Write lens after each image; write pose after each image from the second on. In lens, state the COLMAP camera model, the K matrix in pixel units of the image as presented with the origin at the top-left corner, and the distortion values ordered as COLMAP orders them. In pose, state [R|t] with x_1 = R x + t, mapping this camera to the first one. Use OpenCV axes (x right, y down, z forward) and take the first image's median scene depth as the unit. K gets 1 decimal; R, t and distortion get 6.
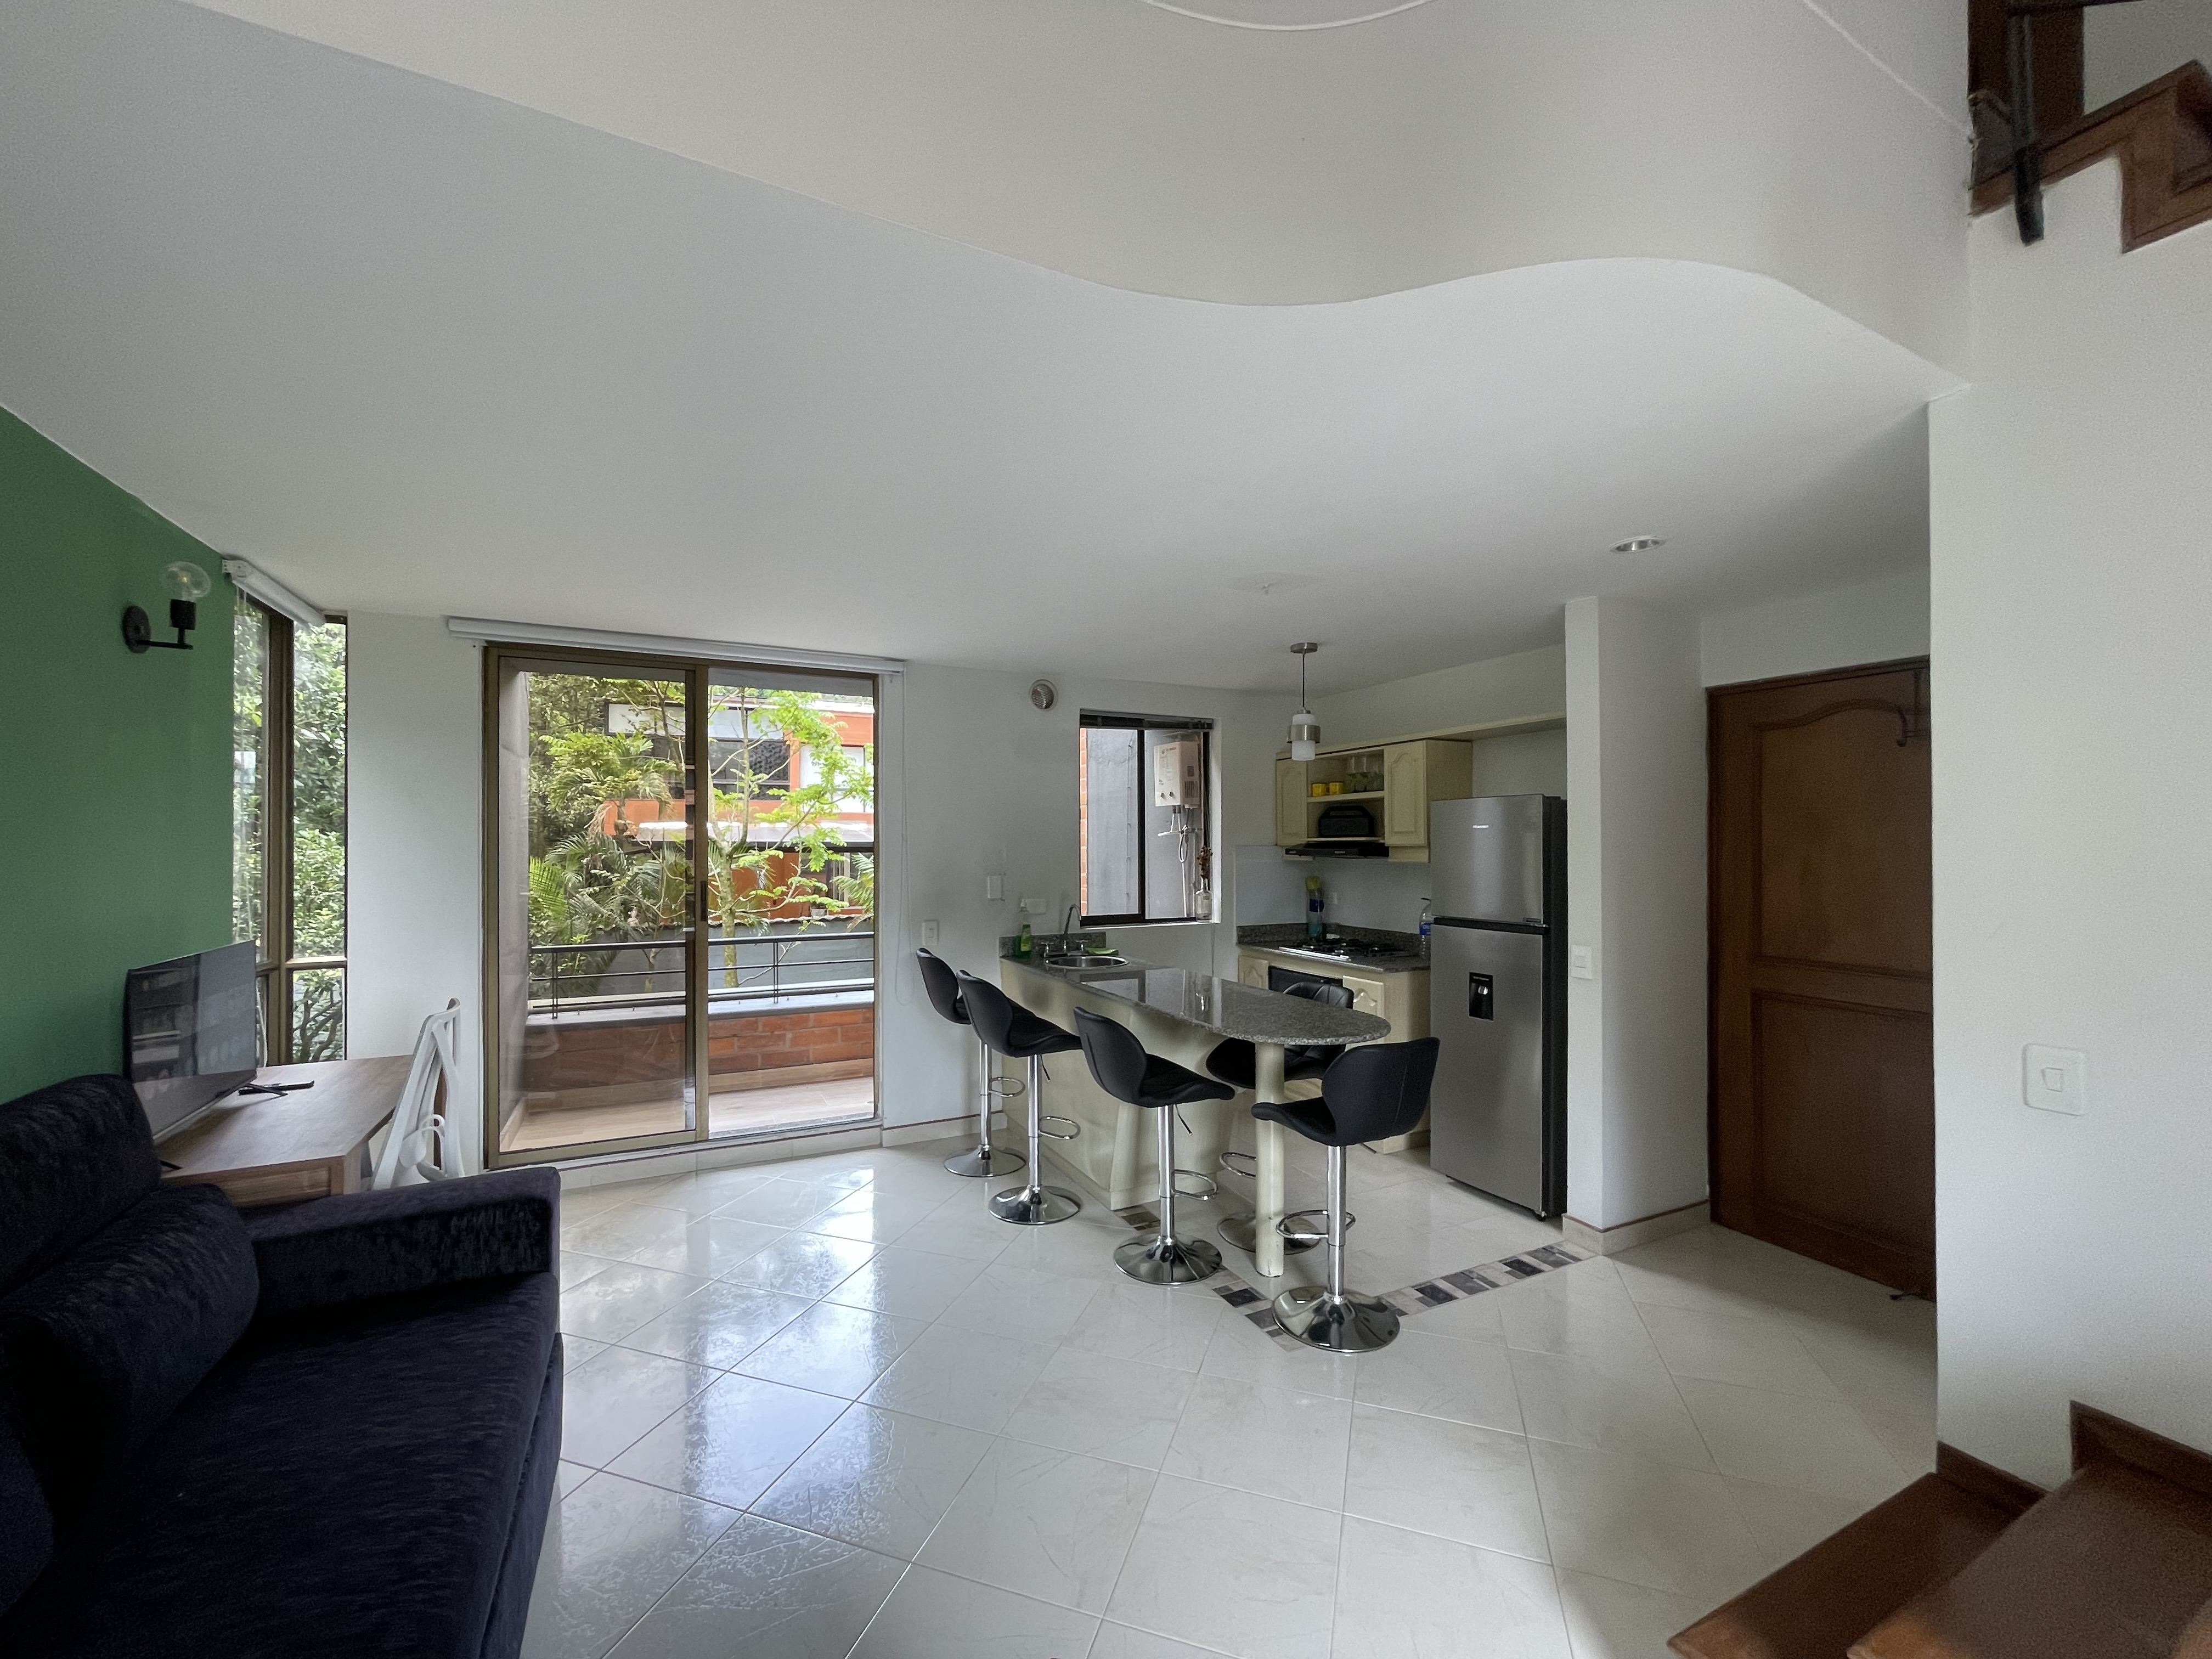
lens RADIAL K [[891.6, 0, 1106.3], [0, 891.6, 836.2], [0, 0, 1]] dist [0.000641, 0.000200]
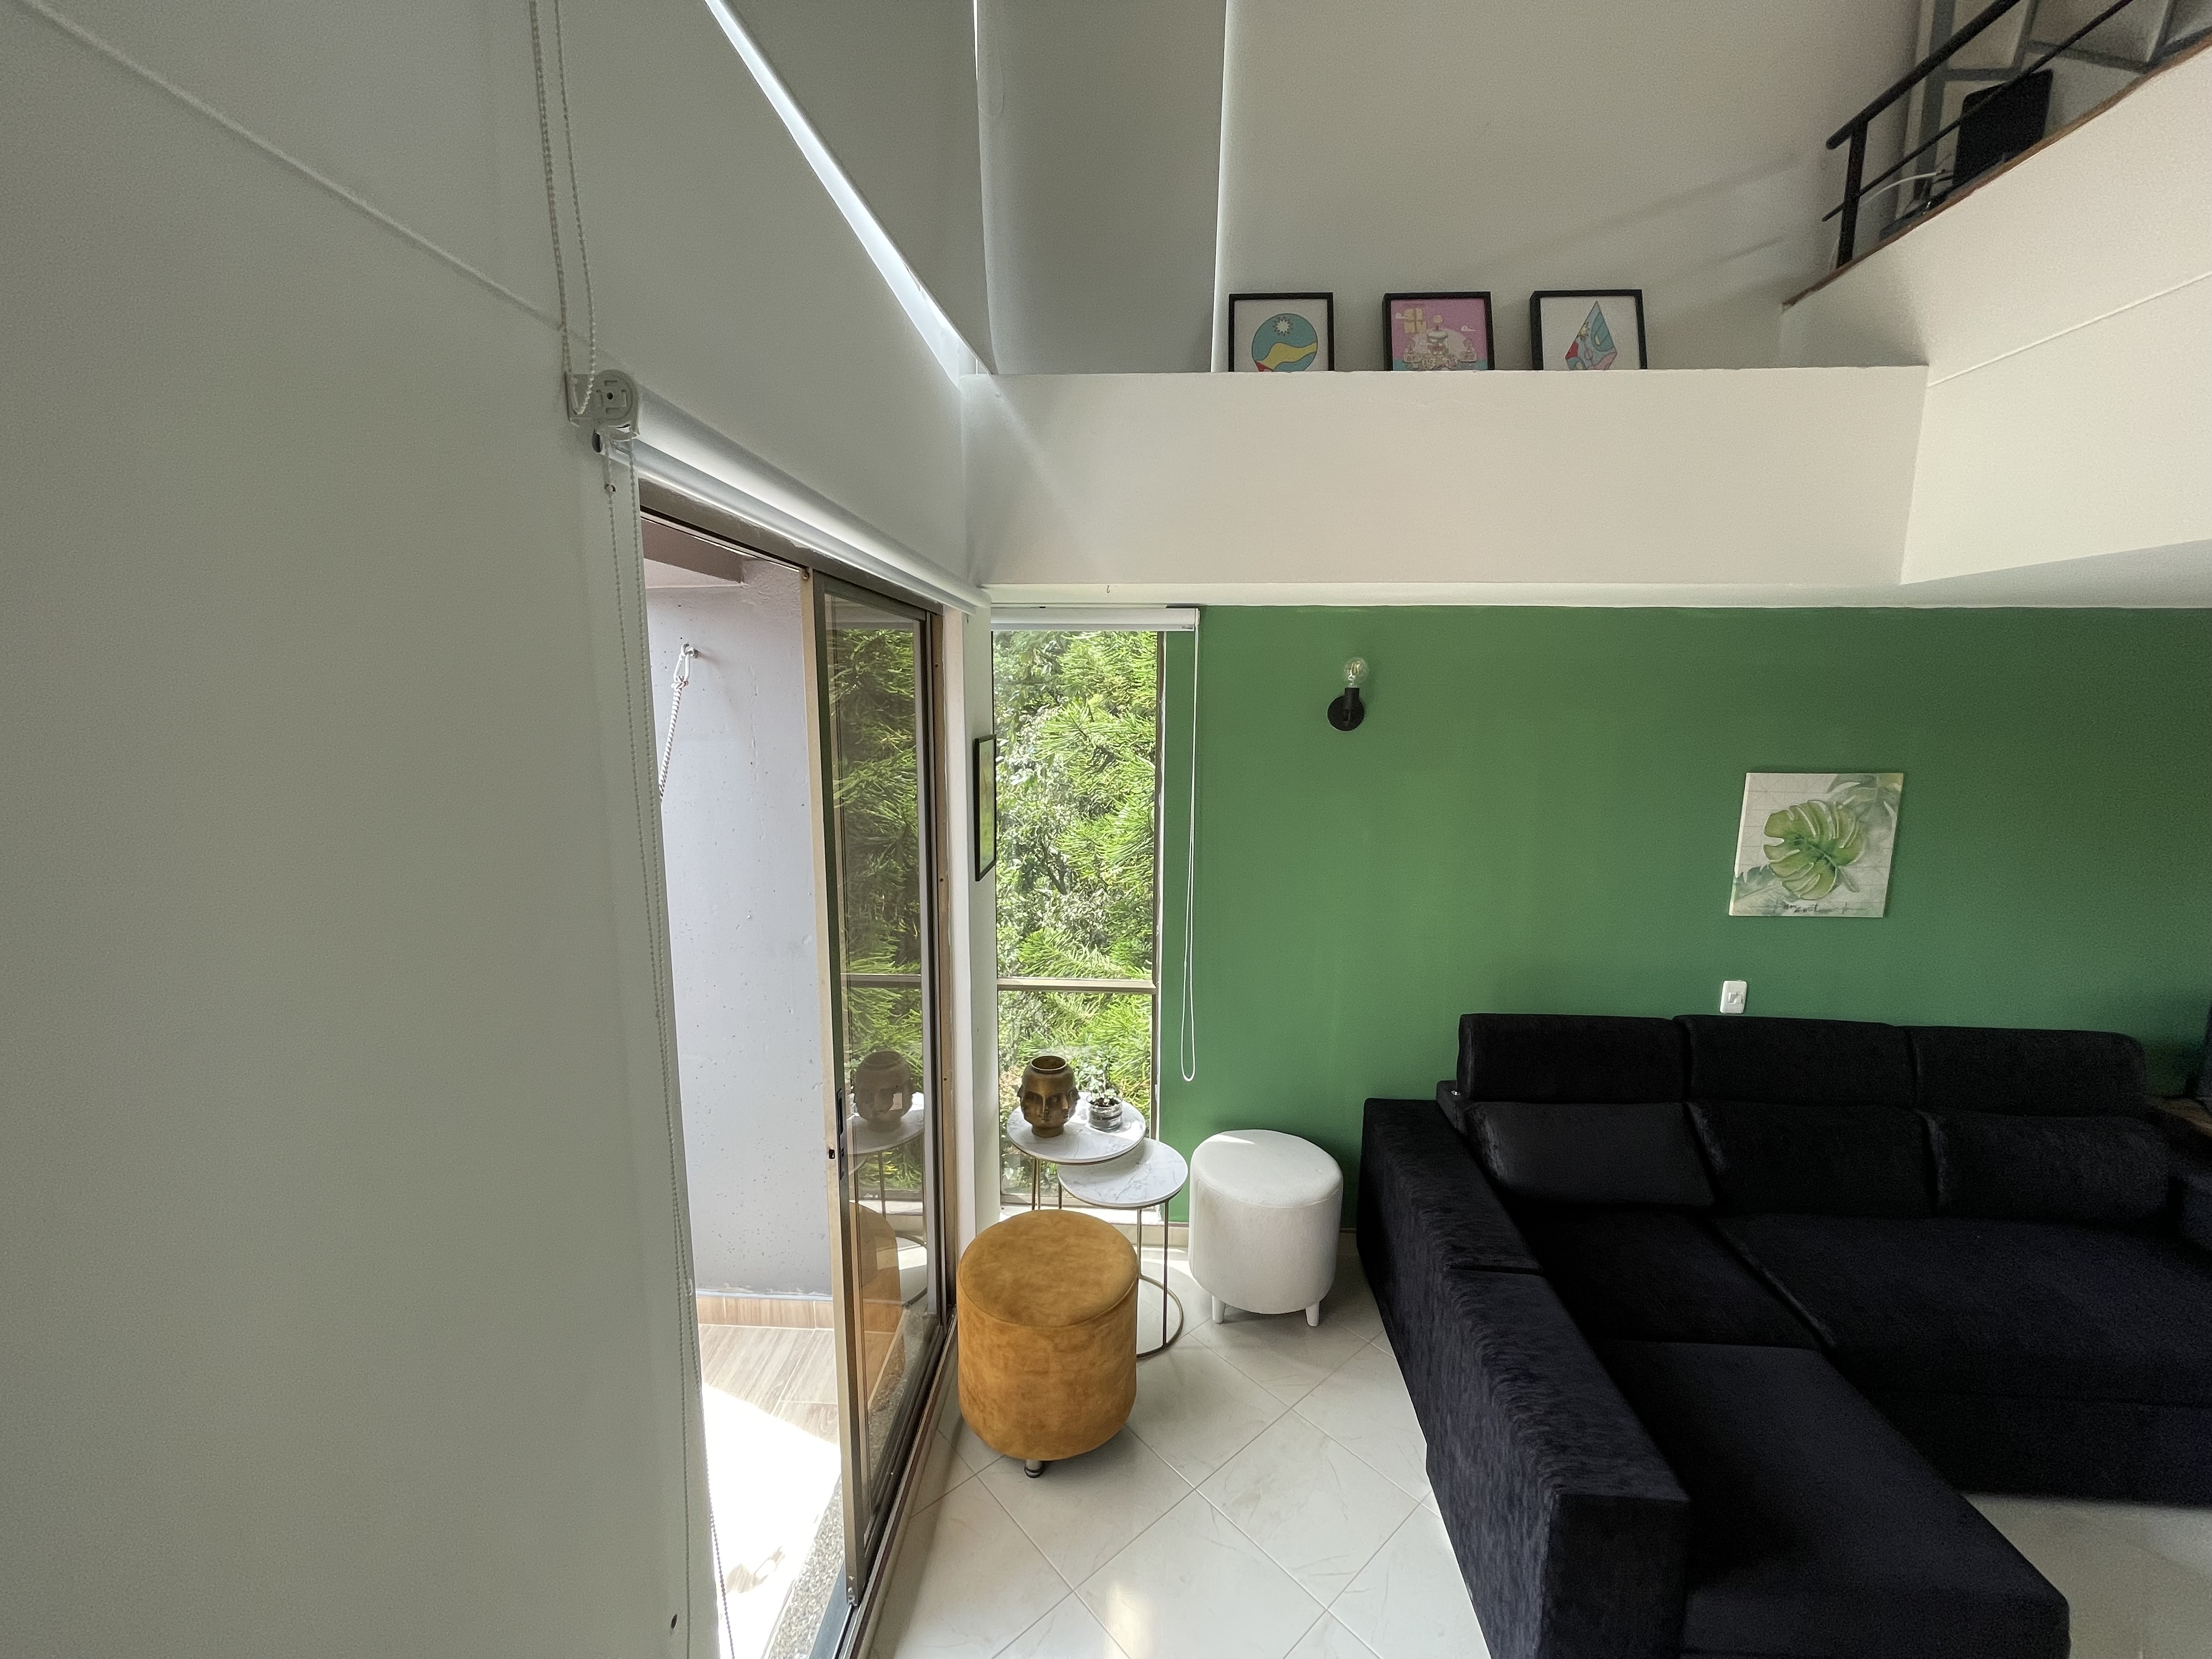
lens RADIAL K [[891.6, 0, 1104.5], [0, 891.6, 837.6], [0, 0, 1]] dist [0.000641, 0.000200]
pose [[-0.501279, 0.132794, -0.855035, 0.476394], [0.000565, 0.988204, 0.153145, -0.141079], [0.865285, 0.076285, -0.495441, 0.069879]]
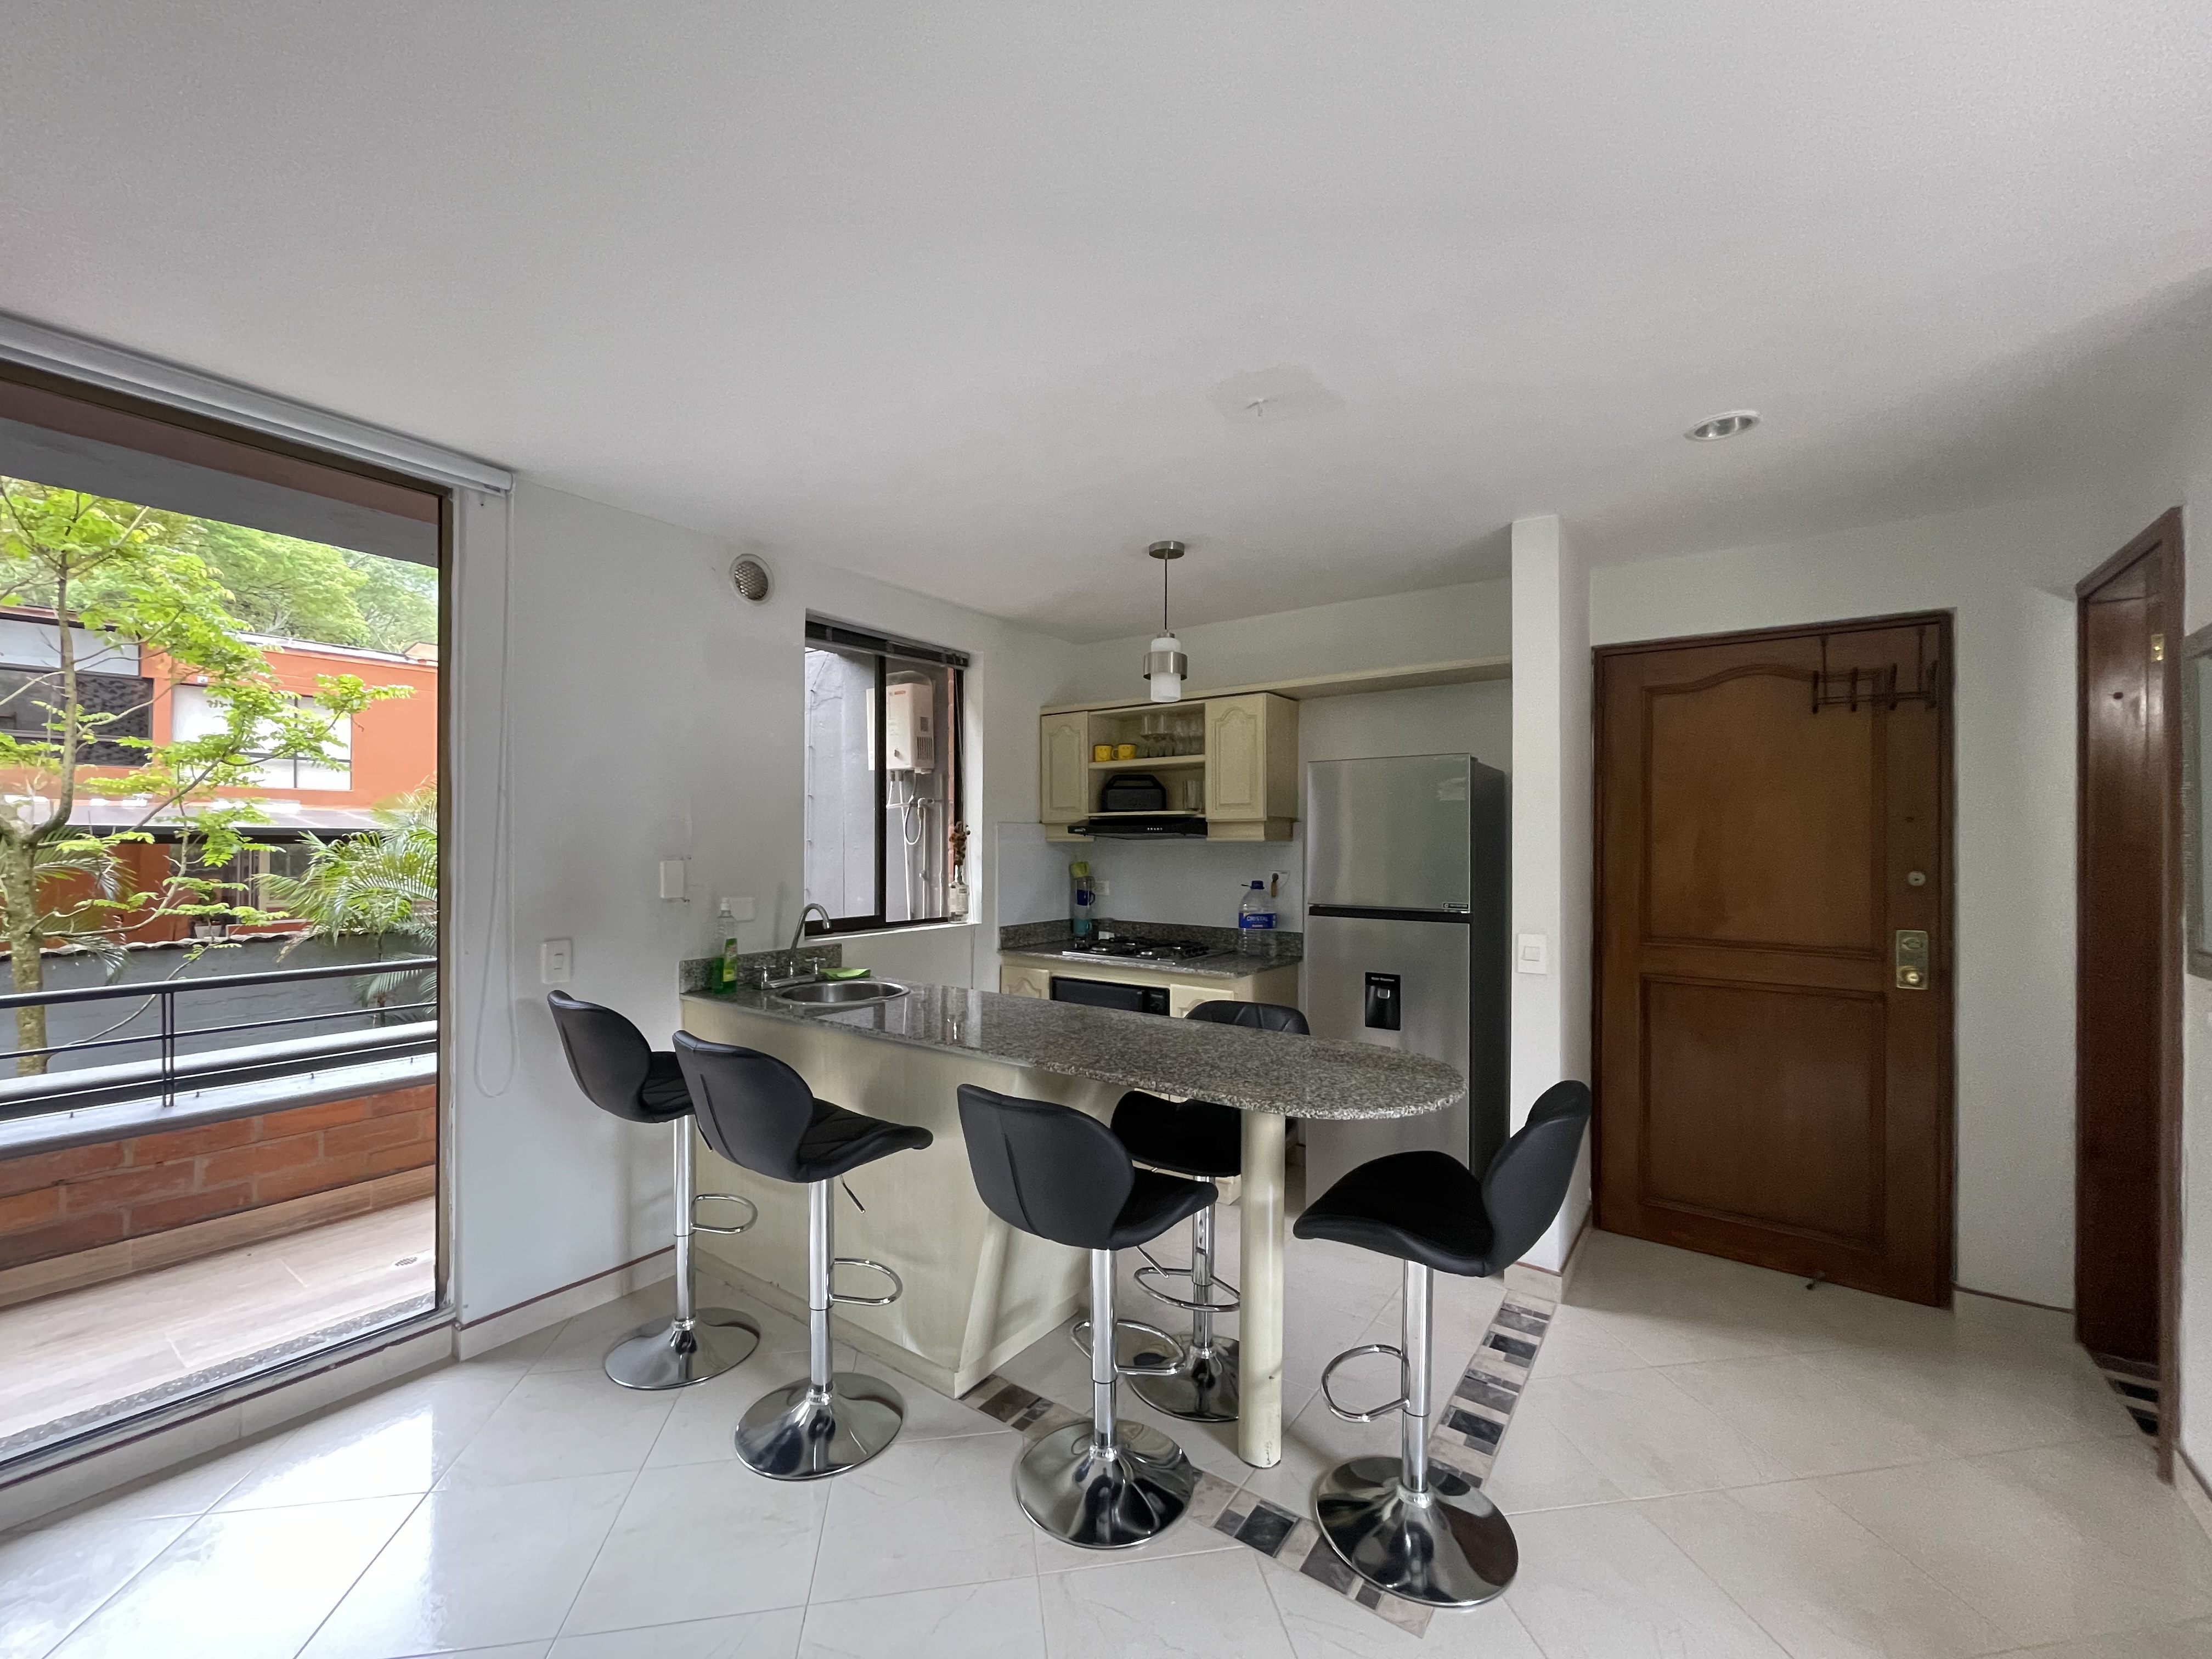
lens RADIAL K [[891.6, 0, 1105.6], [0, 891.6, 837.3], [0, 0, 1]] dist [0.000641, 0.000200]
pose [[0.884738, 0.006251, 0.466046, -0.161524], [-0.009061, 0.999952, 0.003789, 0.025020], [-0.466000, -0.007575, 0.884752, 0.347647]]
